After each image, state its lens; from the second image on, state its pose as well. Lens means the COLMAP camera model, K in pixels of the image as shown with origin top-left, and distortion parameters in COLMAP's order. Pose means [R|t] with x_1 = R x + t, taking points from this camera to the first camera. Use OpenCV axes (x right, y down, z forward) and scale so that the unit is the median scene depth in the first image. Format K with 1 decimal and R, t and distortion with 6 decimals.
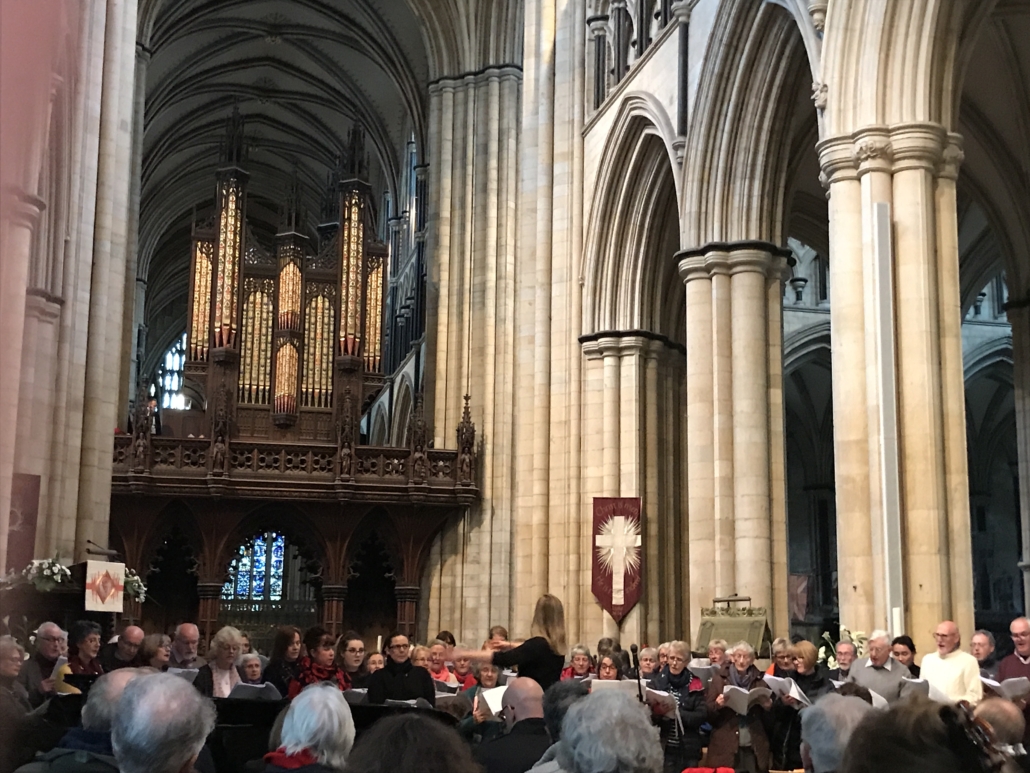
lens RADIAL K [[1523.2, 0, 515.0], [0, 1523.2, 386.5], [0, 0, 1]] dist [0.248762, -1.247940]
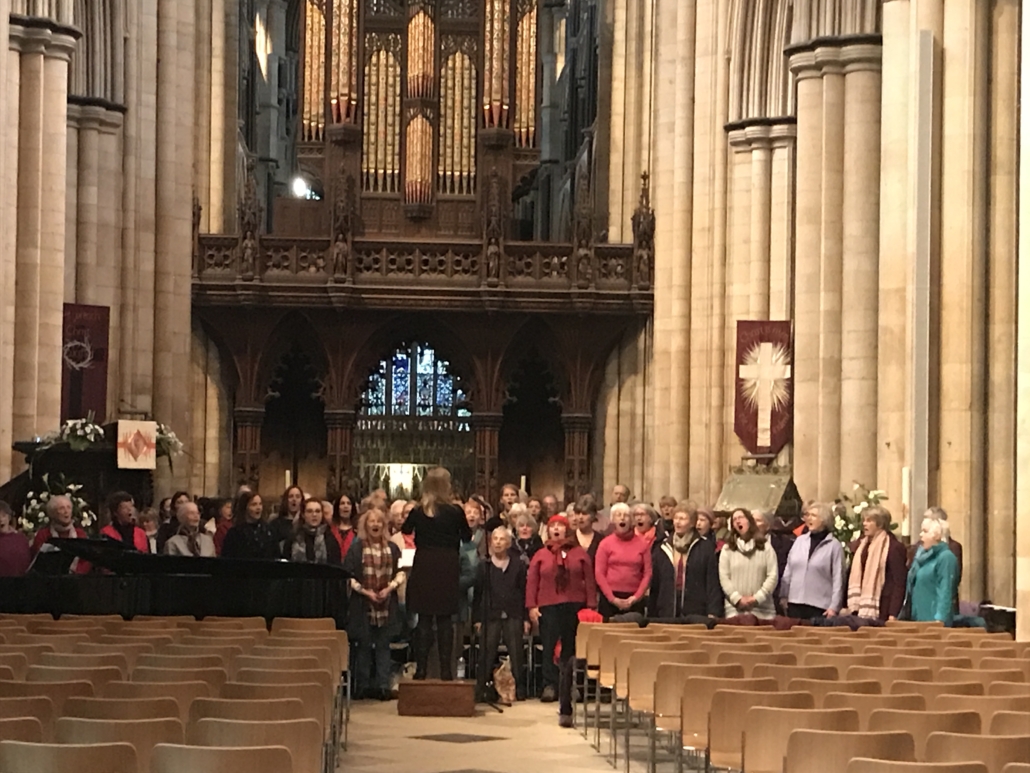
lens RADIAL K [[2753.1, 0, 515.0], [0, 2753.1, 386.5], [0, 0, 1]] dist [0.280665, -1.684231]
pose [[0.975872, -0.003175, -0.218319, 0.219527], [0.035036, 0.989215, 0.142221, -0.092987], [0.215513, -0.146439, 0.965458, -0.414097]]
